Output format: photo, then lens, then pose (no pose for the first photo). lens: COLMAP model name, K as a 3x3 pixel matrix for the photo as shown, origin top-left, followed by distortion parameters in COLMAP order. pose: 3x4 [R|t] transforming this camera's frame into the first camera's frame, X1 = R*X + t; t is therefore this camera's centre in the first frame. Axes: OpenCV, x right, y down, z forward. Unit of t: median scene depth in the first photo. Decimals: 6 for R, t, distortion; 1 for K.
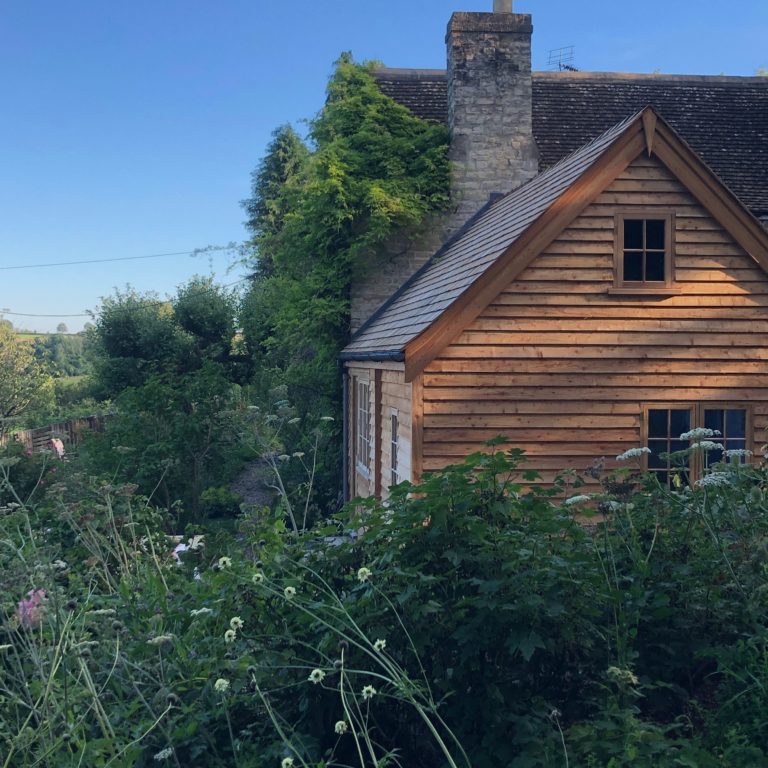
lens RADIAL K [[1203.0, 0, 383.8], [0, 1203.0, 383.7], [0, 0, 1]] dist [0.032303, 0.000000]
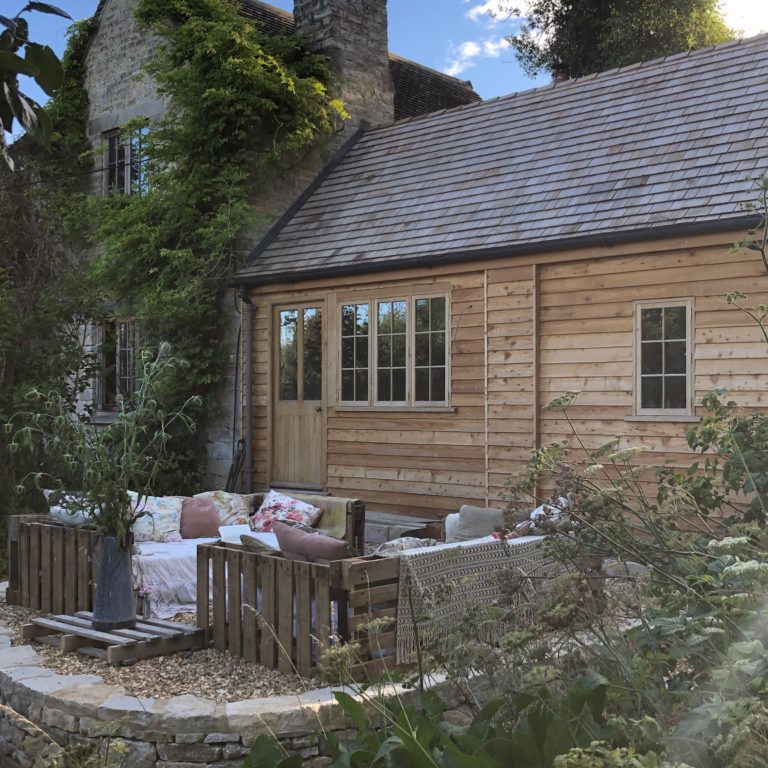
lens RADIAL K [[990.2, 0, 383.0], [0, 990.2, 386.6], [0, 0, 1]] dist [0.026962, 0.000000]
pose [[0.742488, 0.007145, 0.669821, -0.409041], [0.014469, 0.999539, -0.026701, 0.066691], [-0.669703, 0.029517, 0.742042, 0.437174]]
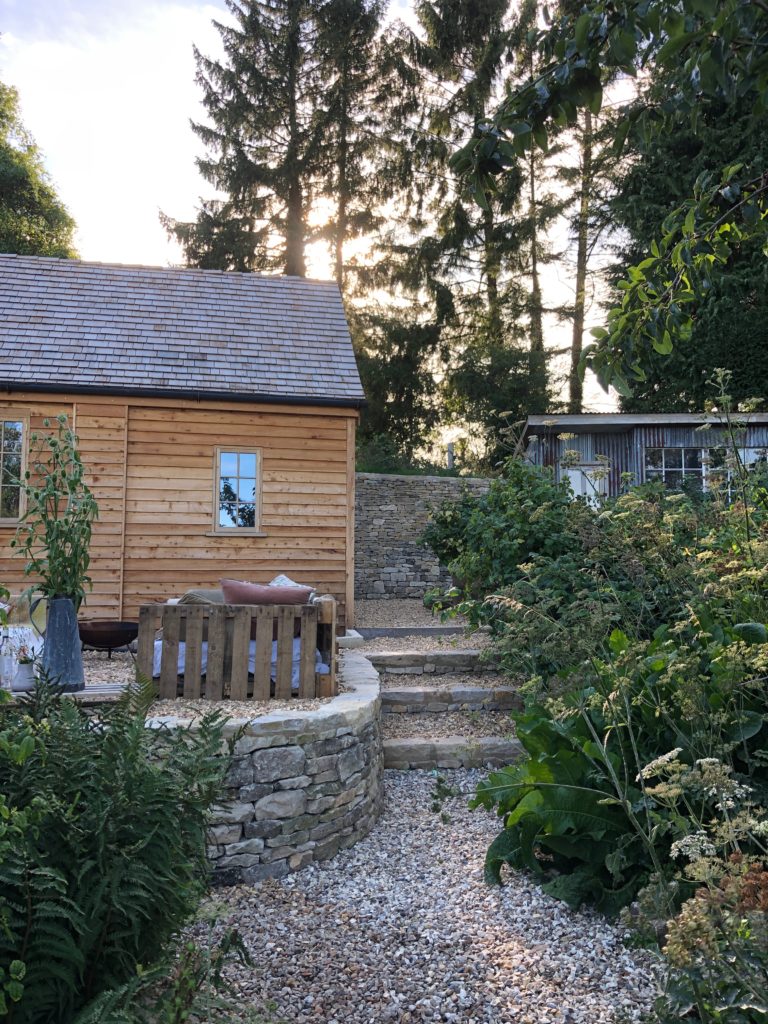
lens RADIAL K [[839.1, 0, 384.7], [0, 839.1, 514.3], [0, 0, 1]] dist [0.003546, -0.002181]
pose [[-0.103756, 0.070938, 0.992070, -0.537247], [0.014629, 0.997454, -0.069793, 0.097295], [-0.994495, 0.007271, -0.104530, 0.660839]]
